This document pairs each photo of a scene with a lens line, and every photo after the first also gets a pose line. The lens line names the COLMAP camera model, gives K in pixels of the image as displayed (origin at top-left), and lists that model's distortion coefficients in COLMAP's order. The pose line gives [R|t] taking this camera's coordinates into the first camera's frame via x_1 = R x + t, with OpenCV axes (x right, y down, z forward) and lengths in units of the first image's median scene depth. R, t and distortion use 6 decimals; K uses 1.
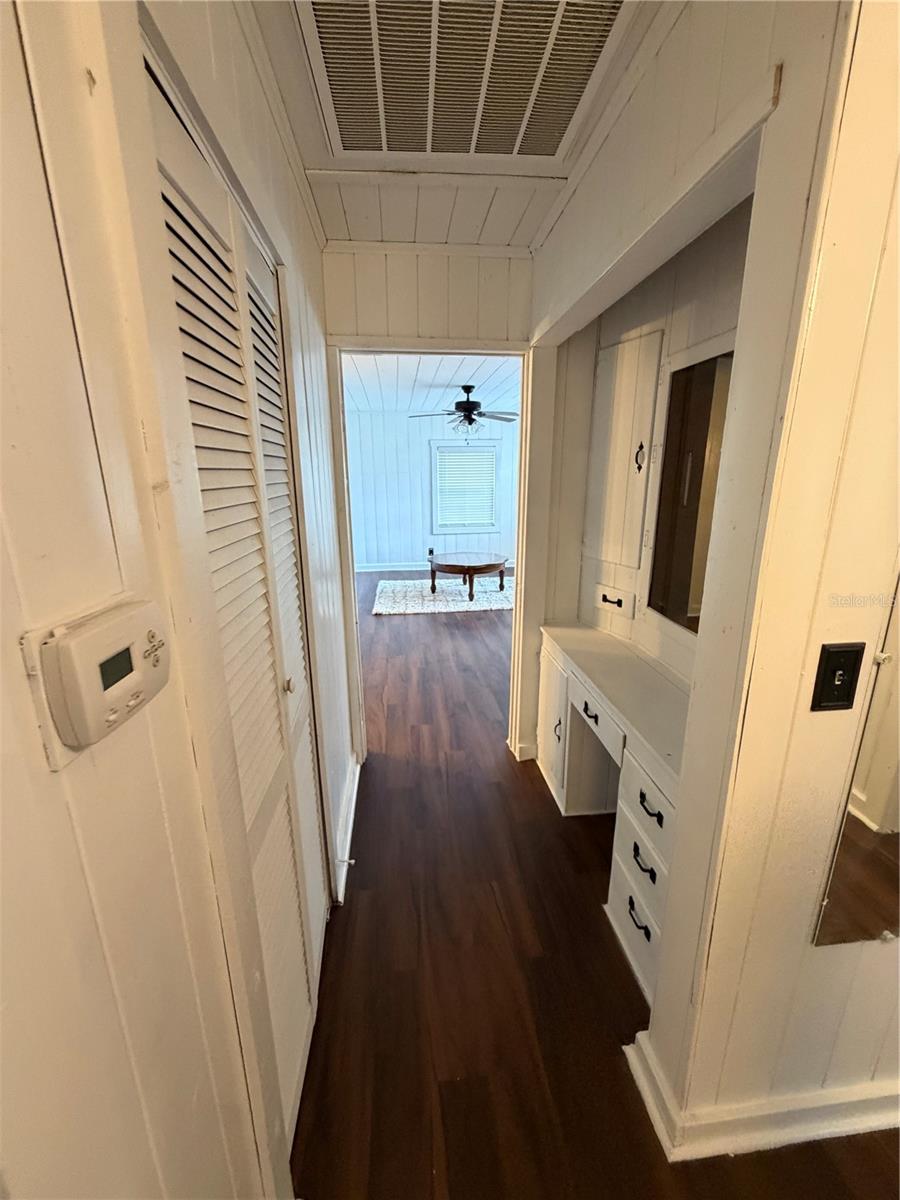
lens RADIAL K [[481.1, 0, 445.1], [0, 481.1, 597.6], [0, 0, 1]] dist [-0.000439, 0.000012]
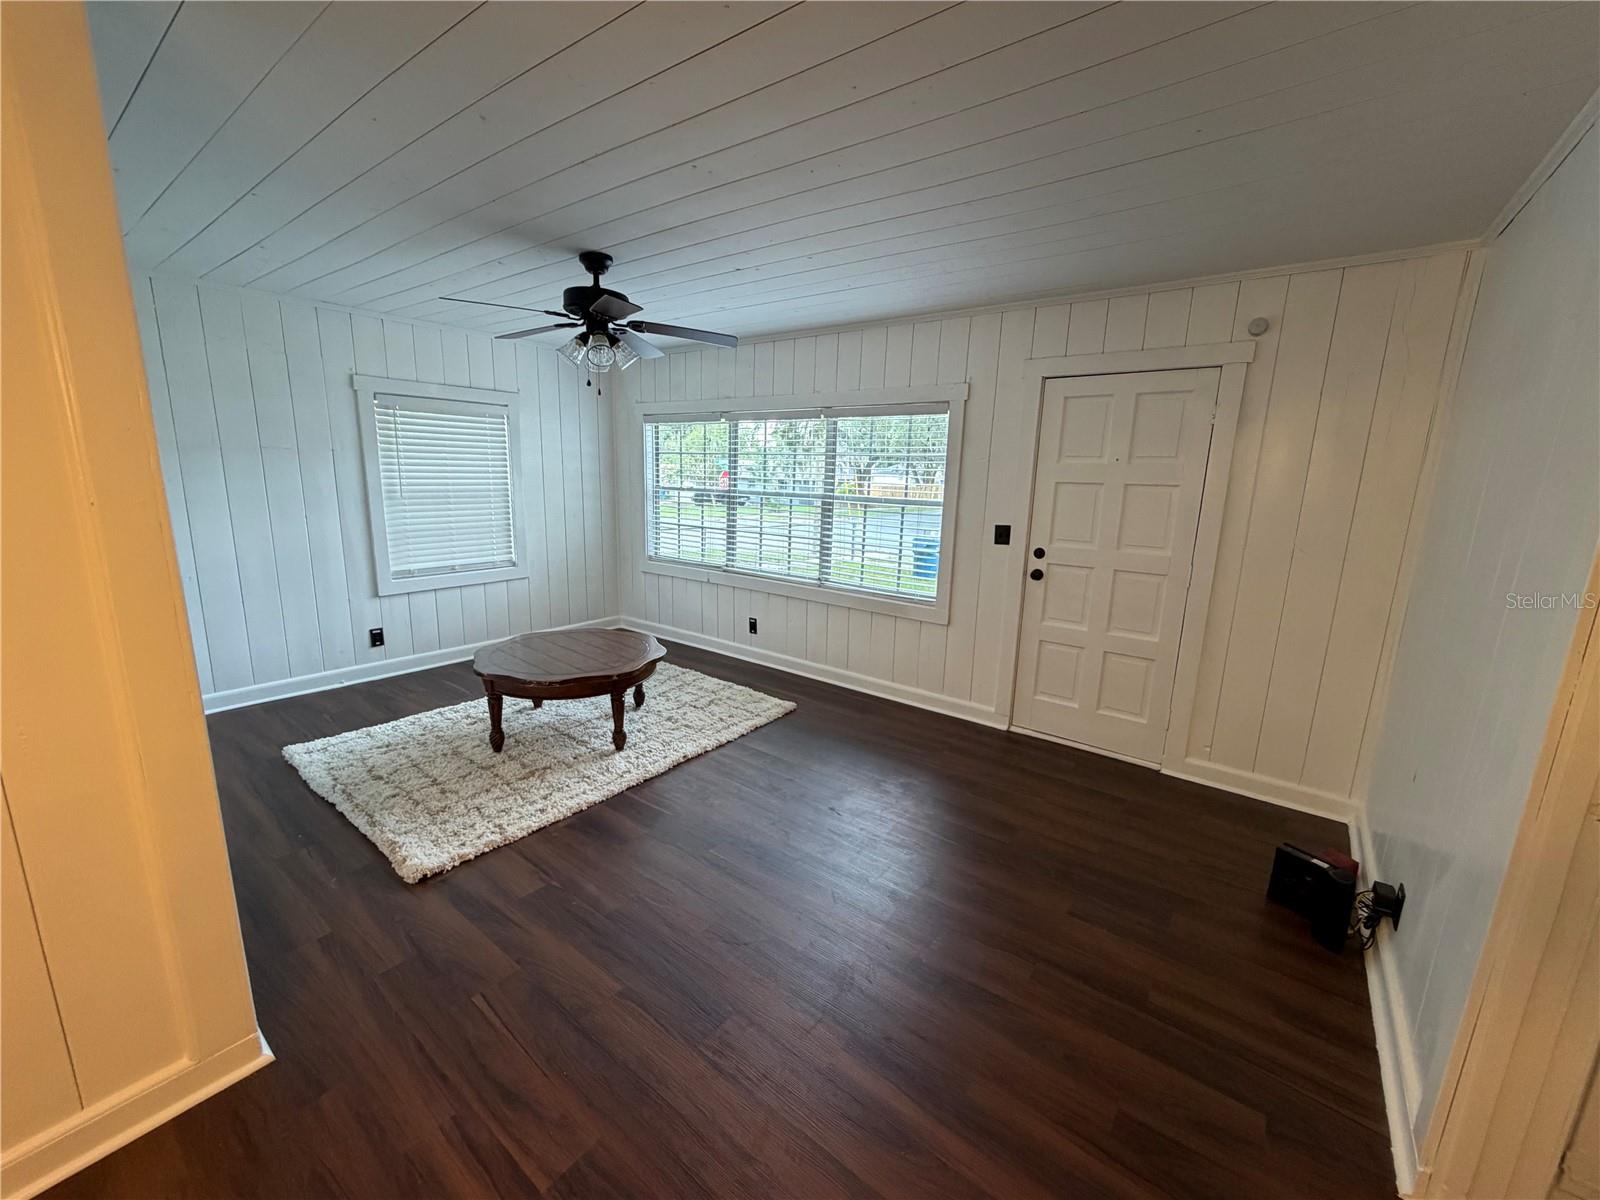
lens RADIAL K [[641.4, 0, 793.0], [0, 641.4, 604.8], [0, 0, 1]] dist [-0.000439, 0.000012]
pose [[0.689418, -0.118680, 0.714575, -0.240983], [0.143742, 0.989283, 0.025624, -0.116040], [-0.709958, 0.085049, 0.699089, 0.465611]]
